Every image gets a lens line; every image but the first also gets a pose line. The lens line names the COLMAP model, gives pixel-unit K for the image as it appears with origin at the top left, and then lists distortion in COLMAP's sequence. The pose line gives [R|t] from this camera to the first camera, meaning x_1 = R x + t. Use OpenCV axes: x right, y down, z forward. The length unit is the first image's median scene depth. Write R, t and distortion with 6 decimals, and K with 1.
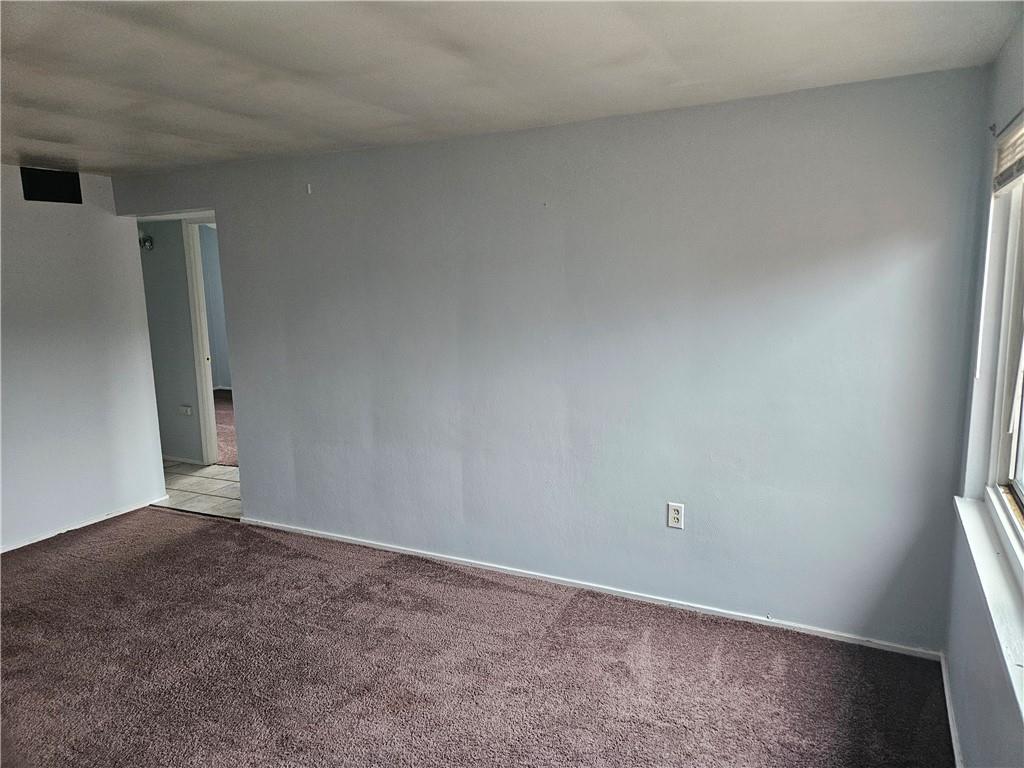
lens RADIAL K [[696.8, 0, 512.0], [0, 696.8, 384.0], [0, 0, 1]] dist [0.080153, -0.061795]
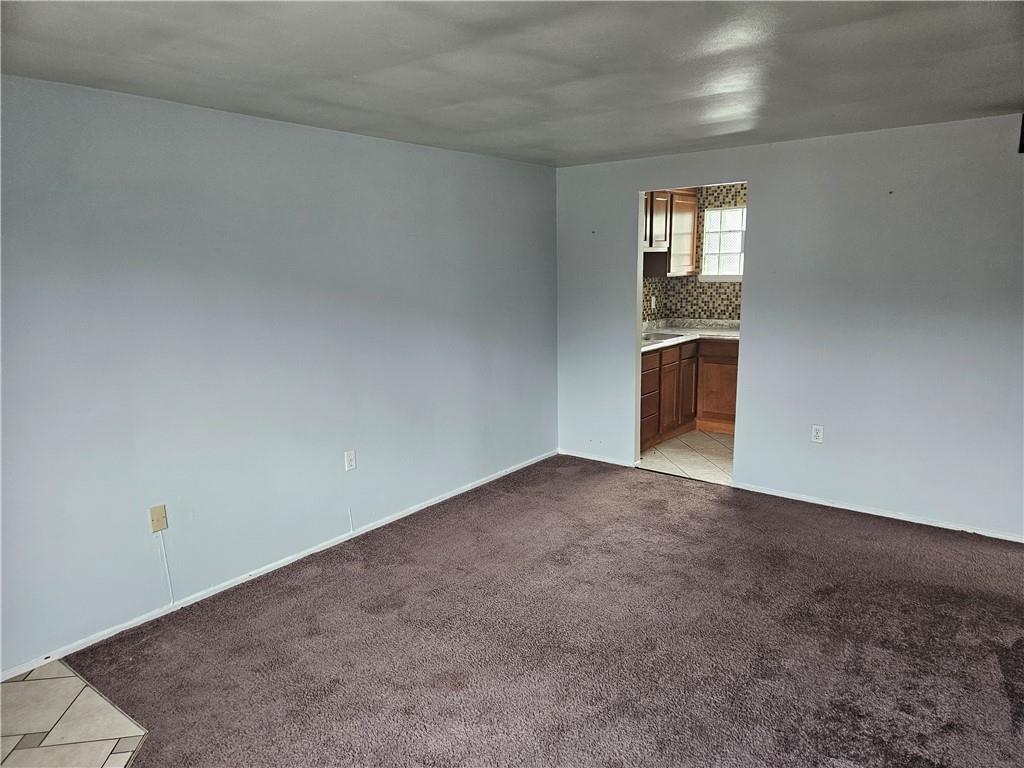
lens RADIAL K [[696.8, 0, 512.0], [0, 696.8, 384.0], [0, 0, 1]] dist [0.080153, -0.061795]
pose [[-0.173626, 0.194578, -0.965398, 0.347125], [-0.136733, 0.966030, 0.219296, -0.103544], [0.975273, 0.170077, -0.141122, 0.660882]]
